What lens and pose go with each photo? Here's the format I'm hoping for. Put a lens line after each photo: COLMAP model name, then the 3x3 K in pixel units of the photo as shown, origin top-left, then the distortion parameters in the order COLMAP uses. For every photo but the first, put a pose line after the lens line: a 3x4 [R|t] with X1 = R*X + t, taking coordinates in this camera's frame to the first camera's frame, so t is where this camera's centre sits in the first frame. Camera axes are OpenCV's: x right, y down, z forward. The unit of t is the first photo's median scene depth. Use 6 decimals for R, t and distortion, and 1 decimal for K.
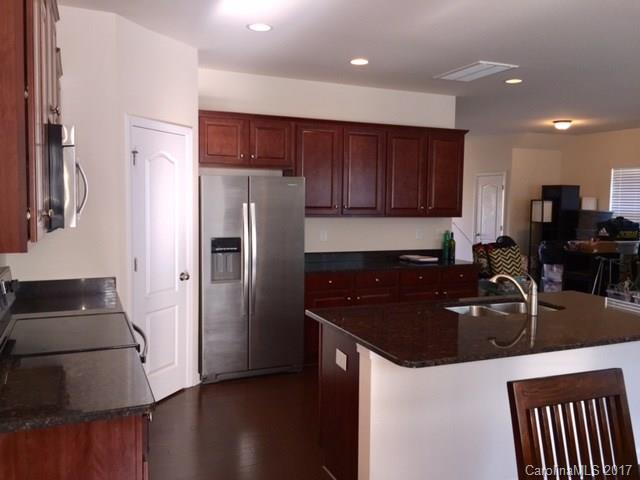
lens RADIAL K [[550.5, 0, 320.2], [0, 550.5, 238.5], [0, 0, 1]] dist [0.021288, -0.007258]
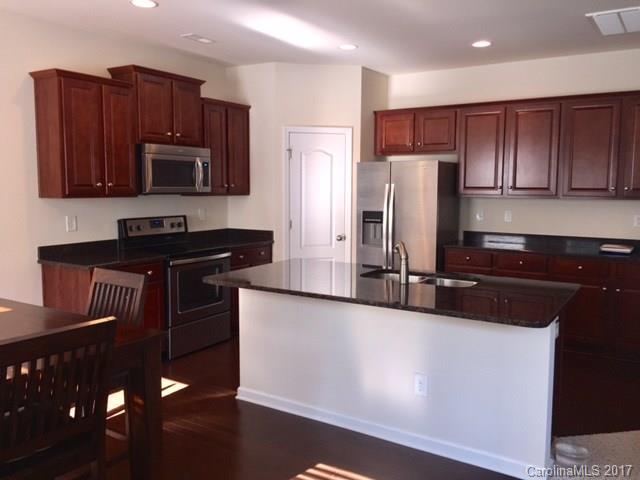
lens RADIAL K [[550.5, 0, 319.2], [0, 550.5, 242.4], [0, 0, 1]] dist [0.021288, -0.007258]
pose [[0.546005, 0.077712, -0.834170, 0.811529], [-0.055231, 0.996861, 0.056718, 0.004974], [0.835959, 0.015104, 0.548583, 0.197749]]
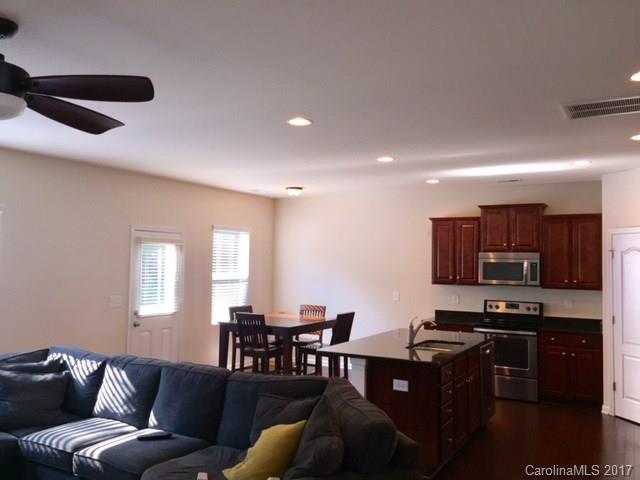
lens RADIAL K [[550.5, 0, 319.8], [0, 550.5, 238.7], [0, 0, 1]] dist [0.021288, -0.007258]
pose [[-0.805641, -0.052535, -0.590069, 1.102940], [-0.067163, 0.997738, 0.002868, -0.112272], [0.588584, 0.041941, -0.807347, 1.483352]]
